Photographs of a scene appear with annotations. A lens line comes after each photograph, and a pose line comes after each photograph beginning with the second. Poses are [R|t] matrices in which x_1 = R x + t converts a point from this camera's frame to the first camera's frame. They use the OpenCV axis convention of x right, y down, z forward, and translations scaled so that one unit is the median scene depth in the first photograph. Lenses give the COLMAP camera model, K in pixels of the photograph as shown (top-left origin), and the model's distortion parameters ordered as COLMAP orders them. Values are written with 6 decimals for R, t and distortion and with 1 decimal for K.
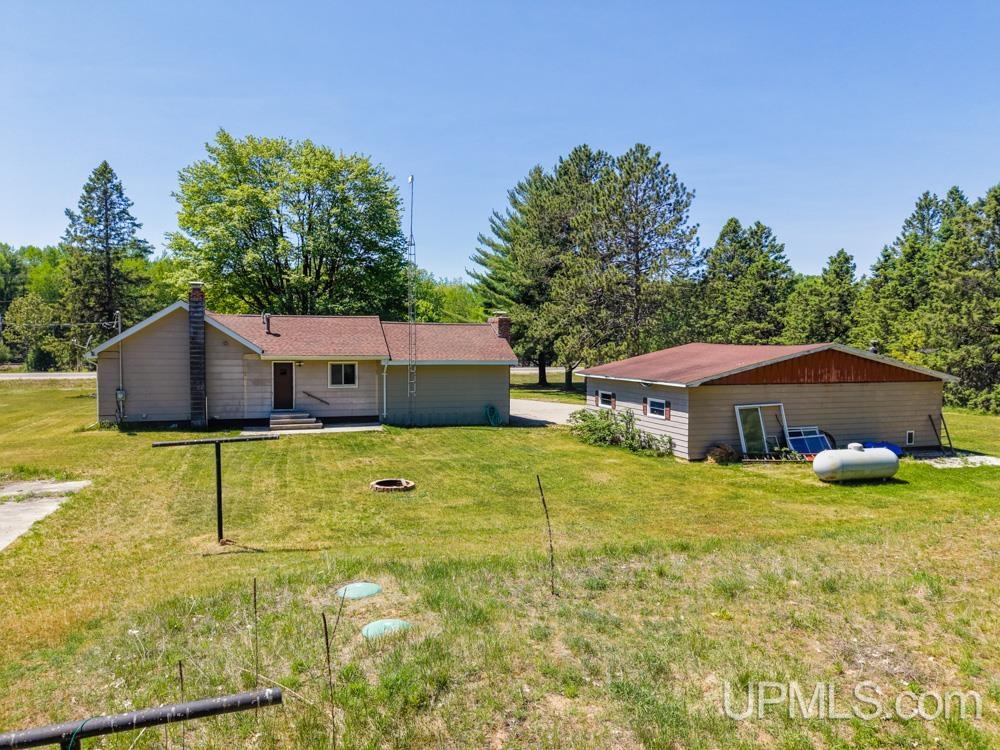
lens RADIAL K [[676.4, 0, 500.6], [0, 676.4, 373.5], [0, 0, 1]] dist [0.016977, -0.014013]
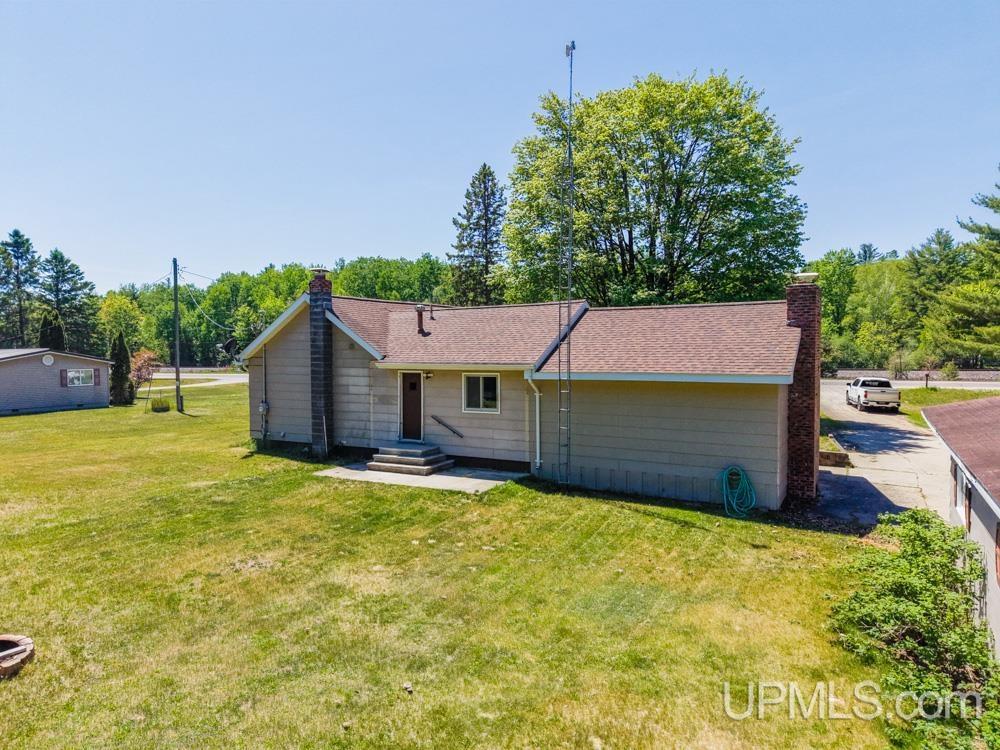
lens RADIAL K [[676.4, 0, 499.8], [0, 676.4, 373.8], [0, 0, 1]] dist [0.016977, -0.014013]
pose [[0.663220, 0.013779, -0.748298, 0.264550], [-0.022720, 0.999740, -0.001727, -0.015981], [0.748080, 0.018147, 0.663361, 0.611489]]
